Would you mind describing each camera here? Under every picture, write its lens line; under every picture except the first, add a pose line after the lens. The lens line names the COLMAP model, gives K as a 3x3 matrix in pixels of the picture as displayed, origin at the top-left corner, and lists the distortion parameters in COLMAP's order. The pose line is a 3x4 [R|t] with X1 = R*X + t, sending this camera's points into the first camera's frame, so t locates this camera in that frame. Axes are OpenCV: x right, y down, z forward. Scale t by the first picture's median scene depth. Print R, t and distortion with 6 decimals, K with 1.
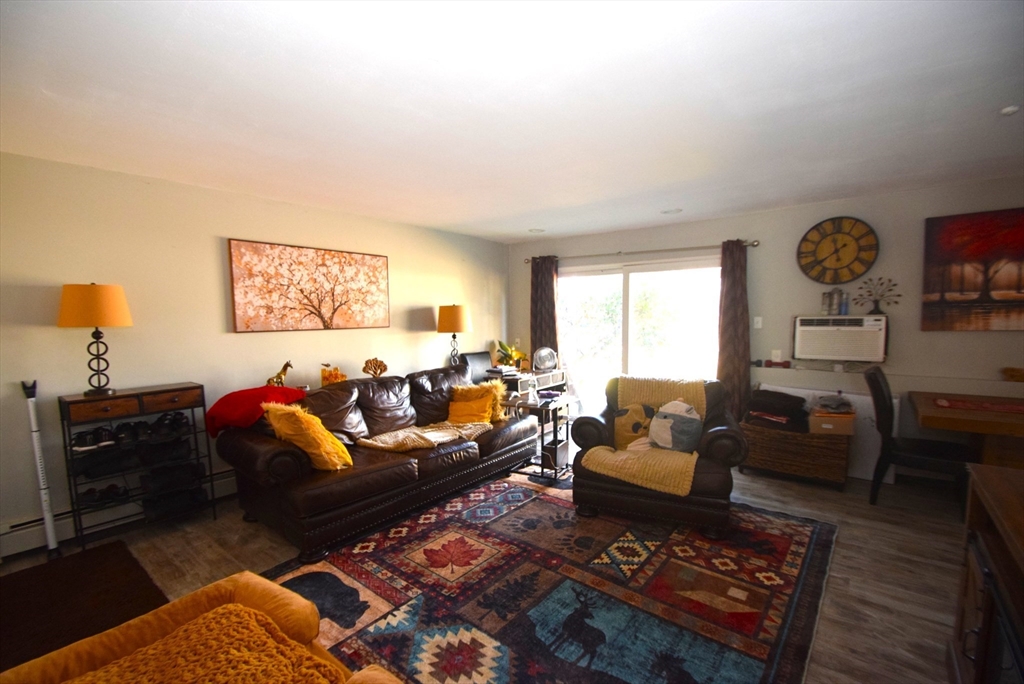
lens RADIAL K [[440.2, 0, 507.8], [0, 440.2, 360.6], [0, 0, 1]] dist [-0.000775, -0.006045]
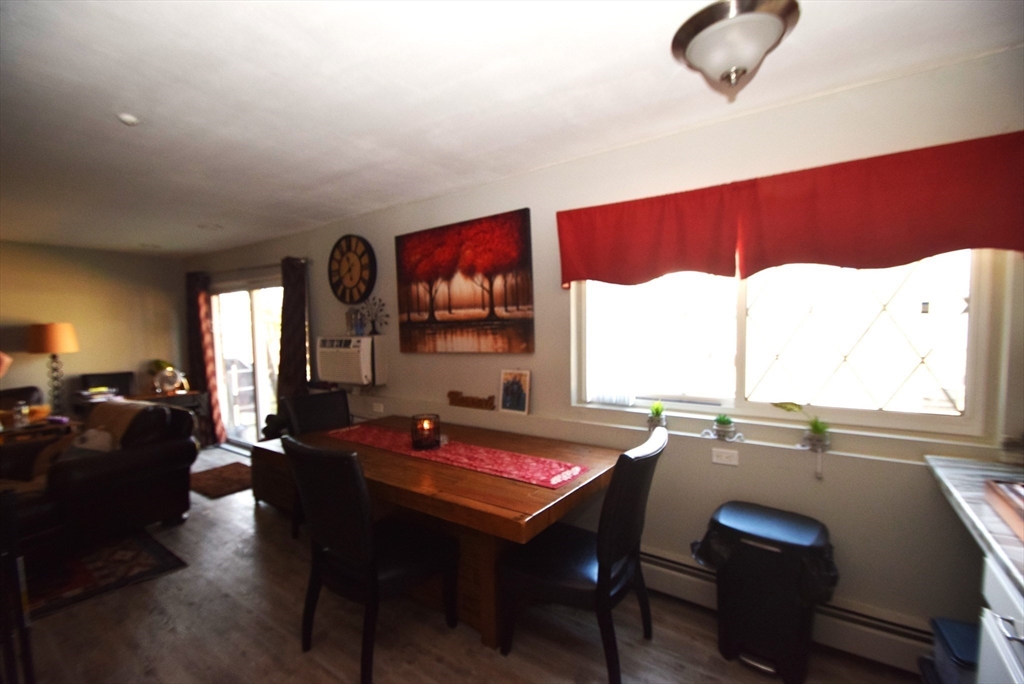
lens RADIAL K [[440.2, 0, 498.2], [0, 440.2, 358.8], [0, 0, 1]] dist [-0.000775, -0.006045]
pose [[0.999399, -0.004122, 0.034417, 1.078054], [0.005366, 0.999332, -0.036142, -0.017134], [-0.034245, 0.036305, 0.998754, 0.026827]]
